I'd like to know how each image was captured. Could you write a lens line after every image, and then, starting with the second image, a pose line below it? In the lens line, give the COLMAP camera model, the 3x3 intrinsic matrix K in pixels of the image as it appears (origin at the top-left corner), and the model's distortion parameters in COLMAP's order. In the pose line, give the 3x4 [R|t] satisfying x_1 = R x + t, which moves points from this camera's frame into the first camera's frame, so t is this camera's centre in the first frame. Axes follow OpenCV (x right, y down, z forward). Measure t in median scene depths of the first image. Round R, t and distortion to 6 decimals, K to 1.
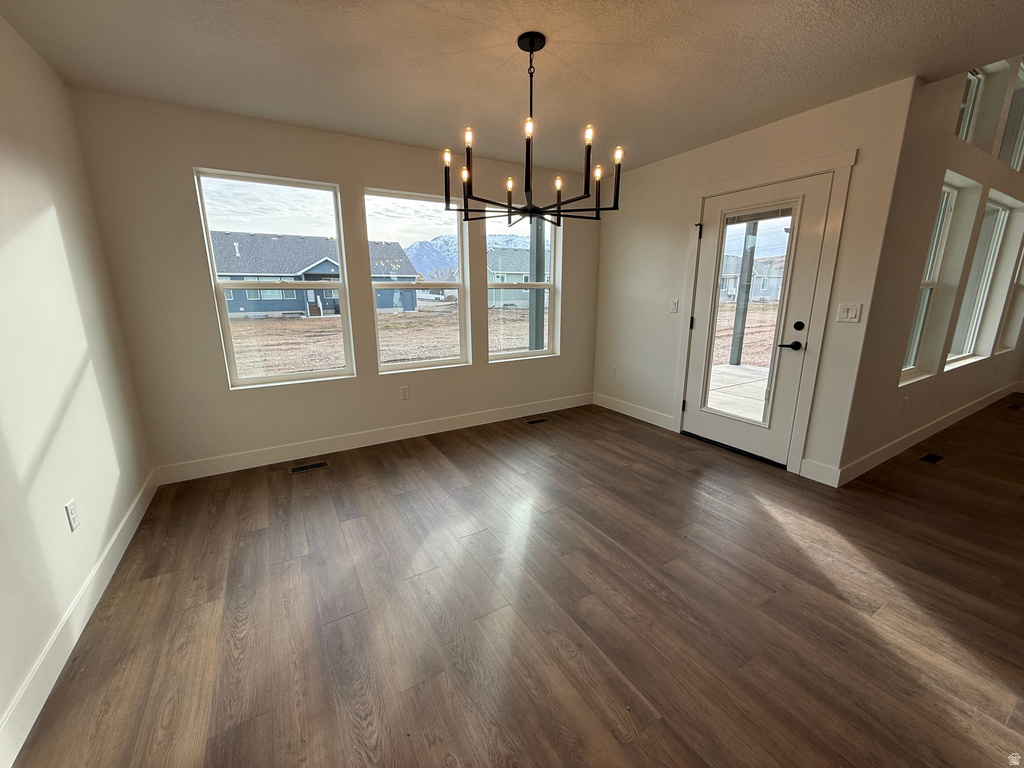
lens RADIAL K [[409.2, 0, 507.6], [0, 409.2, 388.2], [0, 0, 1]] dist [0.001013, 0.000096]
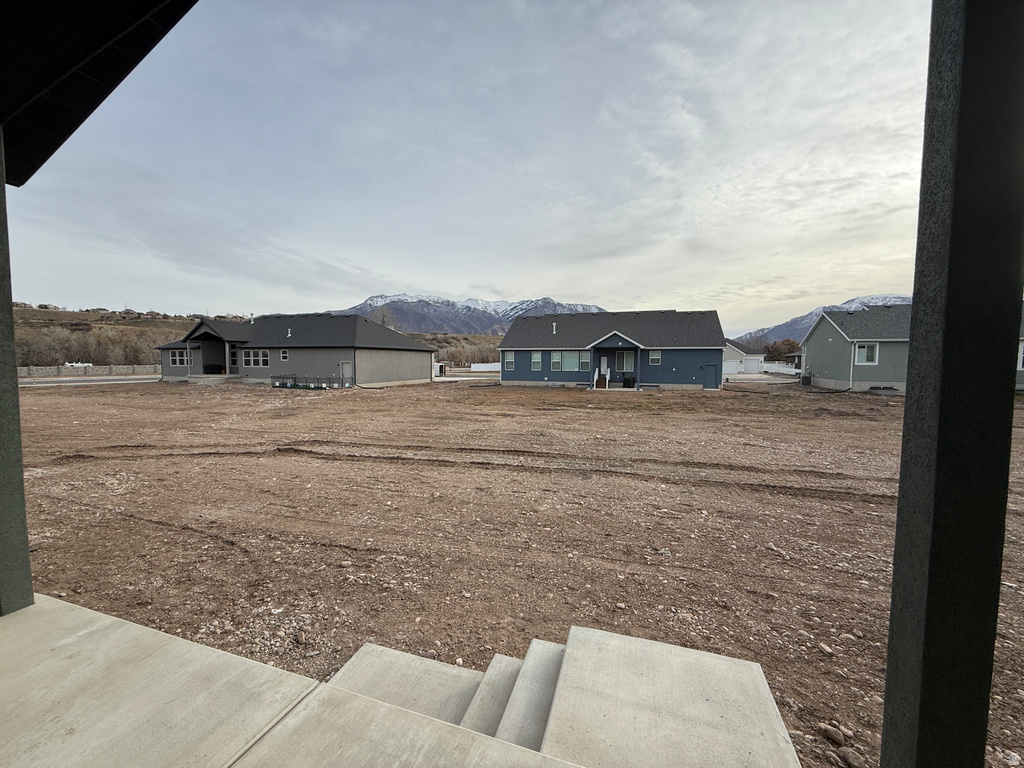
lens RADIAL K [[409.2, 0, 509.0], [0, 409.2, 368.0], [0, 0, 1]] dist [0.001013, 0.000096]
pose [[0.654654, 0.022040, -0.755607, 0.109119], [-0.185663, 0.973645, -0.132458, -0.039778], [0.732774, 0.227002, 0.641493, 0.144298]]
